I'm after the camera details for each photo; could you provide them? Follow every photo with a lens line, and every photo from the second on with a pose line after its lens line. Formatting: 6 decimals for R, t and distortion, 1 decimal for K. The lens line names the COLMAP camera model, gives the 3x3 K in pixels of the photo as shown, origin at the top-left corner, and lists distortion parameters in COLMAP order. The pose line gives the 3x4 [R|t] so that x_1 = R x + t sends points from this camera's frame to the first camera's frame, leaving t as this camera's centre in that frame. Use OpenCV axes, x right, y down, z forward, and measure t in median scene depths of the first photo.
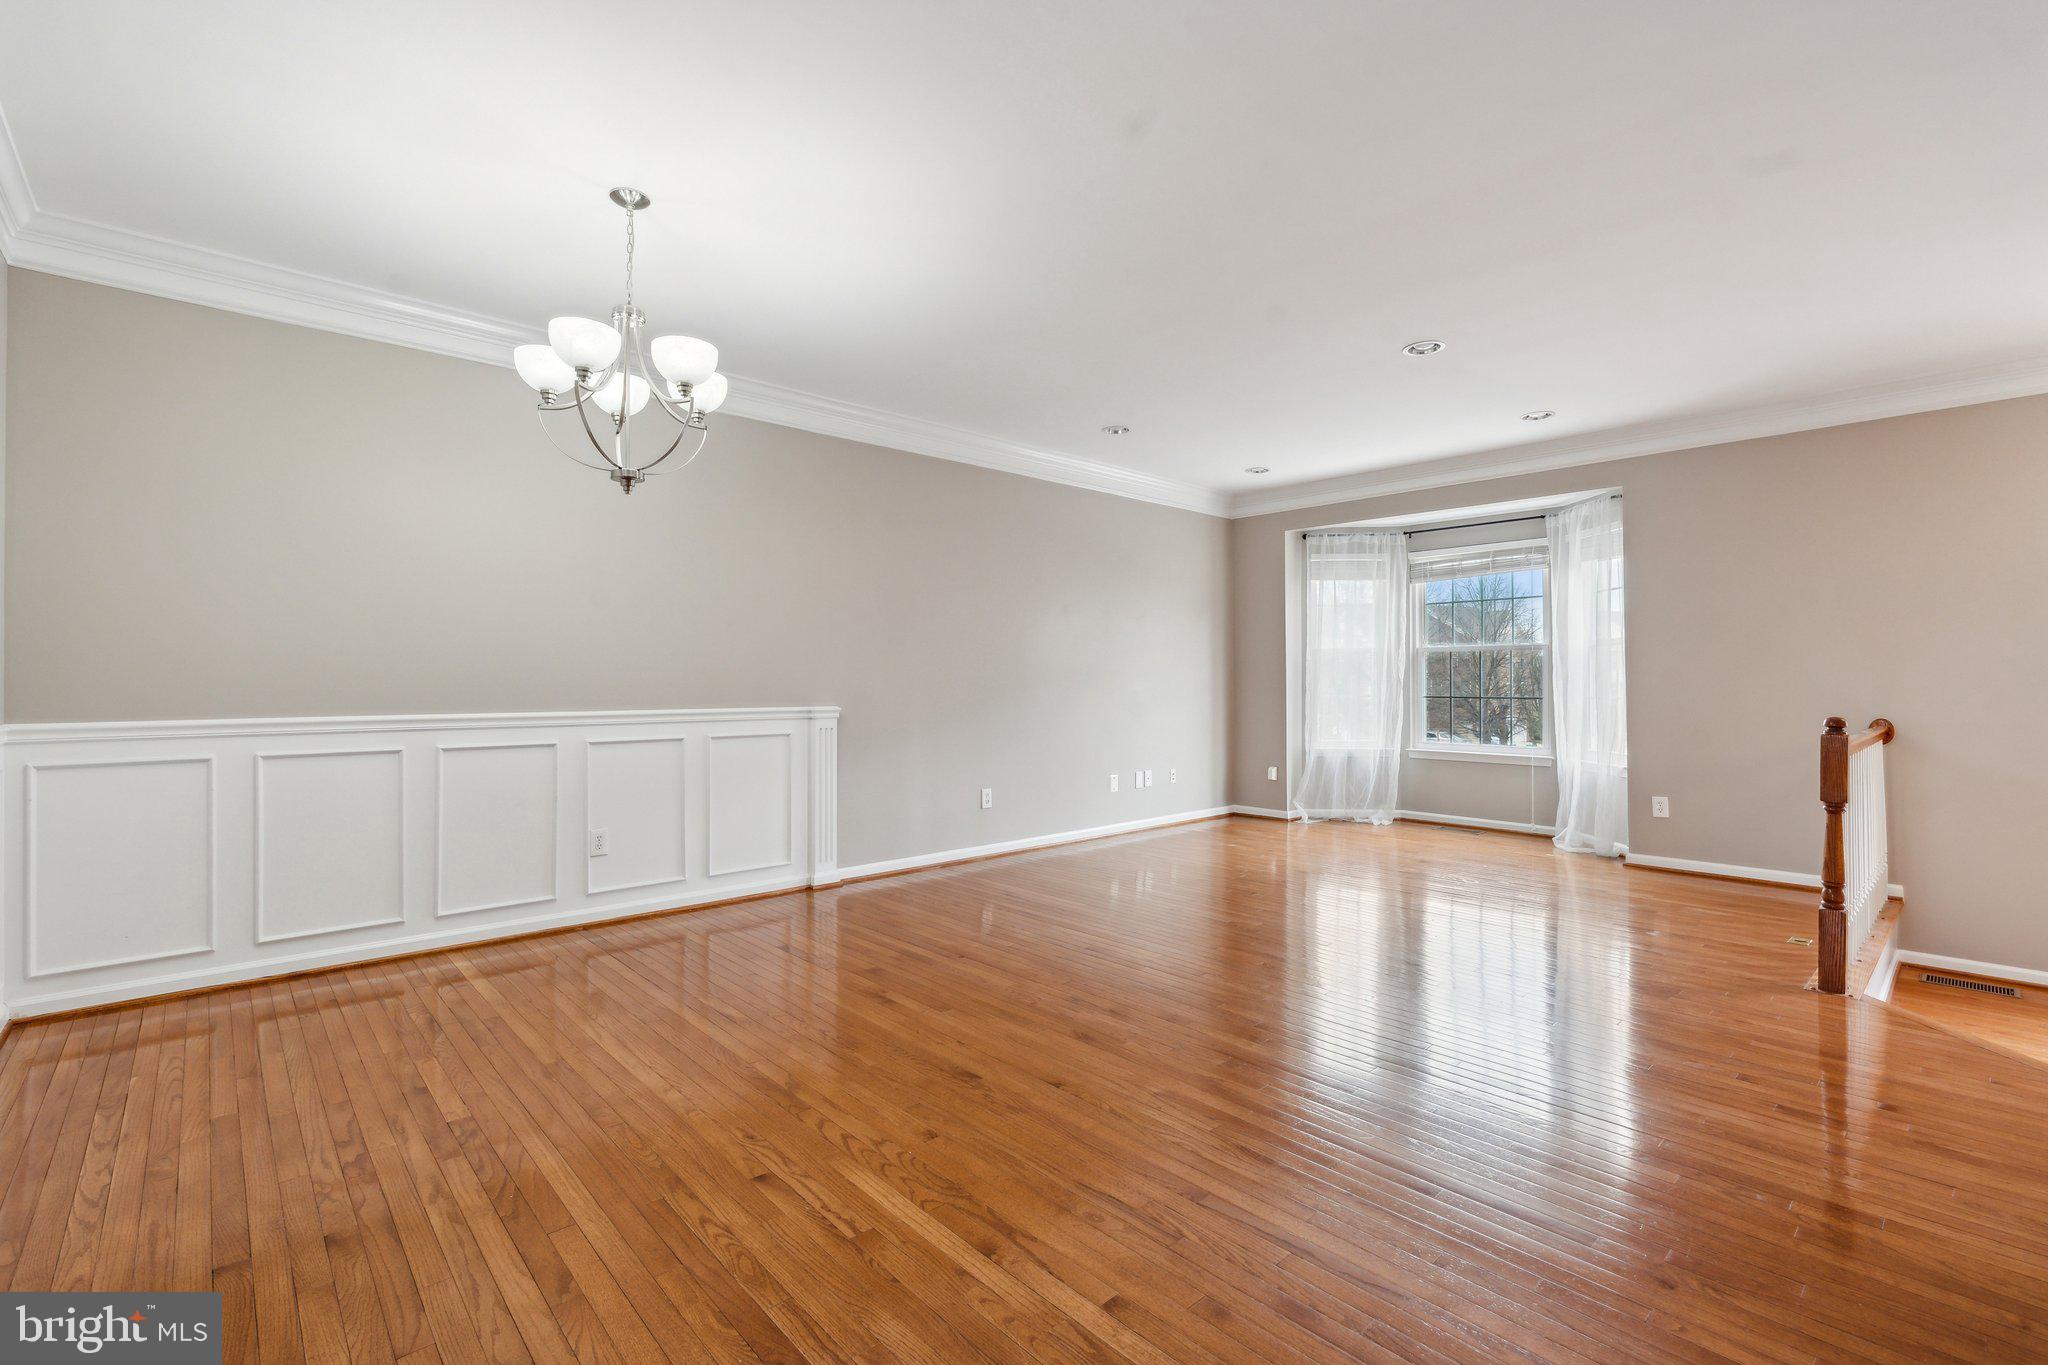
lens RADIAL K [[887.0, 0, 1024.0], [0, 887.0, 682.5], [0, 0, 1]] dist [-0.001981, -0.000305]
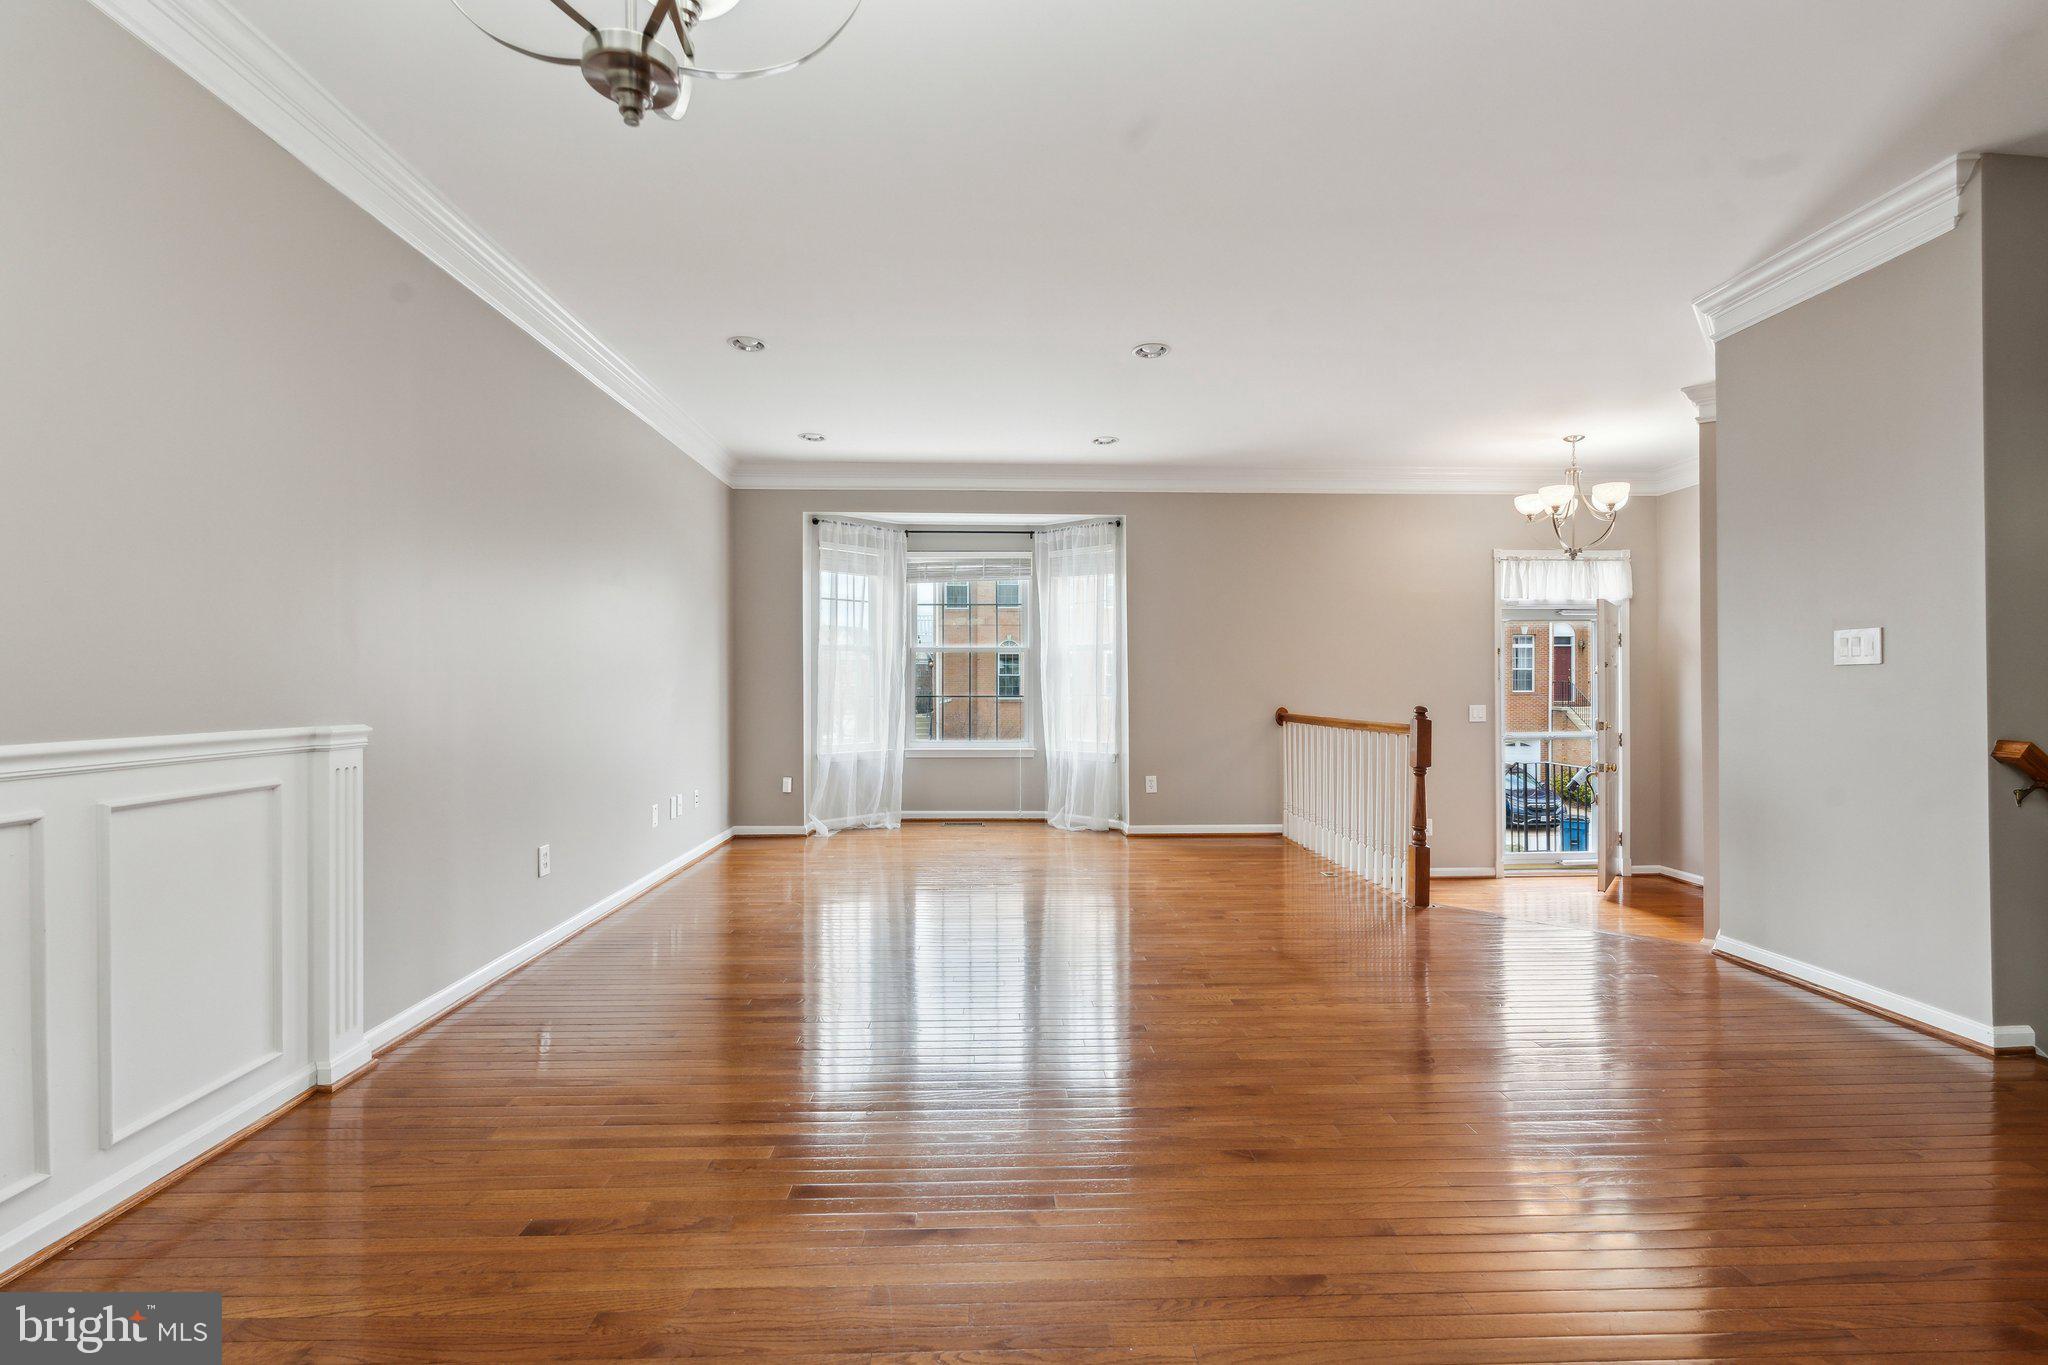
lens RADIAL K [[887.0, 0, 1024.0], [0, 887.0, 682.5], [0, 0, 1]] dist [-0.001981, -0.000305]
pose [[0.660600, 0.001259, 0.750737, -0.230671], [0.000582, 0.999997, -0.002190, 0.002834], [-0.750738, 0.001883, 0.660598, 0.246400]]
